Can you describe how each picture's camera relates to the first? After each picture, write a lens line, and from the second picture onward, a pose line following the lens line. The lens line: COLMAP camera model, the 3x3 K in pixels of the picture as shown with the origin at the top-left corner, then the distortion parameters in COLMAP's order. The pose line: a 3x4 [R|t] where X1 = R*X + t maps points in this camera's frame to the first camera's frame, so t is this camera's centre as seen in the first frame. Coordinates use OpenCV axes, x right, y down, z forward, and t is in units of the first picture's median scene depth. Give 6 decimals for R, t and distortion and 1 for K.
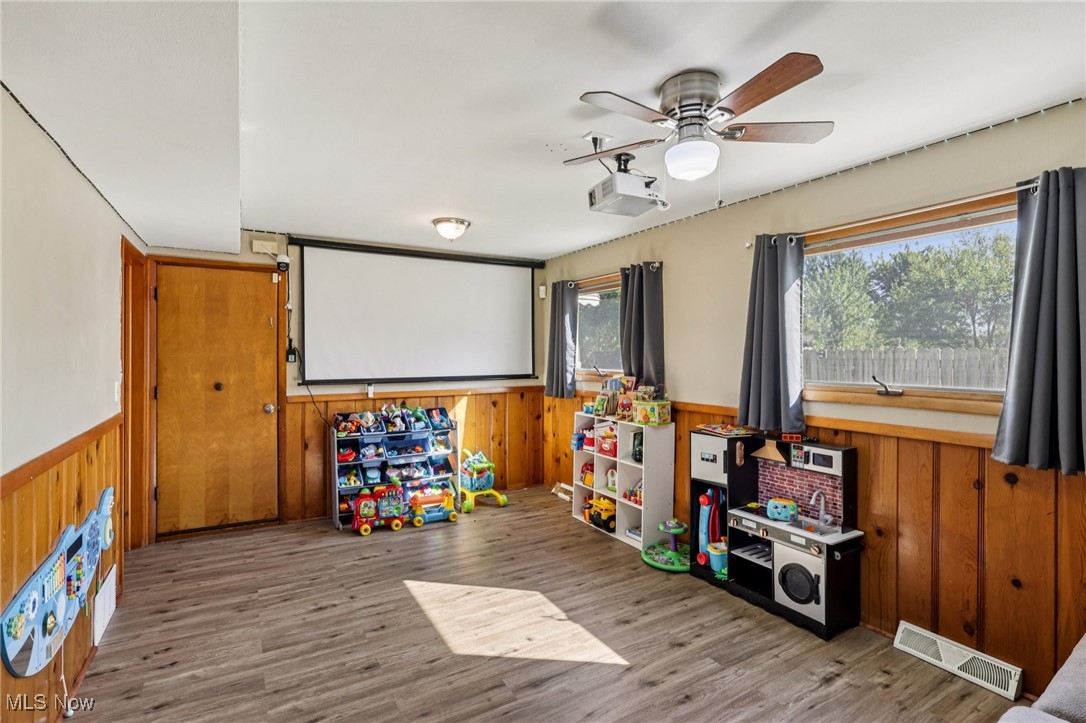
lens RADIAL K [[522.4, 0, 546.7], [0, 522.4, 360.8], [0, 0, 1]] dist [-0.002201, 0.001356]
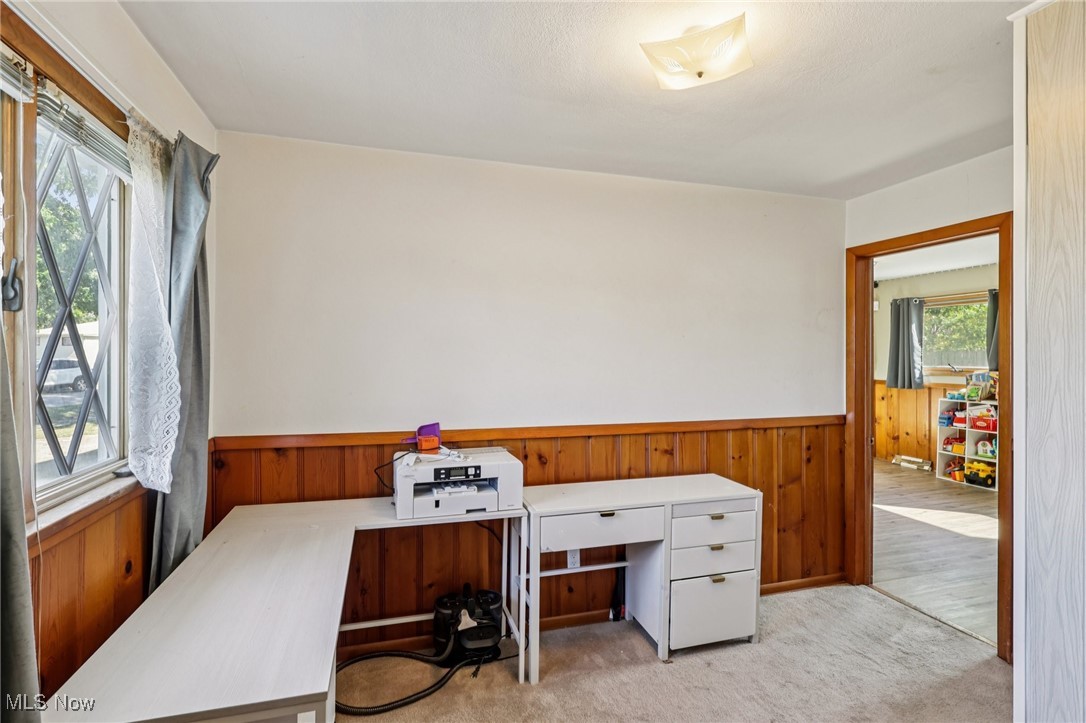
lens RADIAL K [[522.4, 0, 540.0], [0, 522.4, 353.8], [0, 0, 1]] dist [-0.002201, 0.001356]
pose [[0.970033, 0.003955, -0.242942, -0.624035], [-0.007605, 0.999872, -0.014086, 0.011603], [0.242855, 0.015511, 0.969939, -0.548928]]
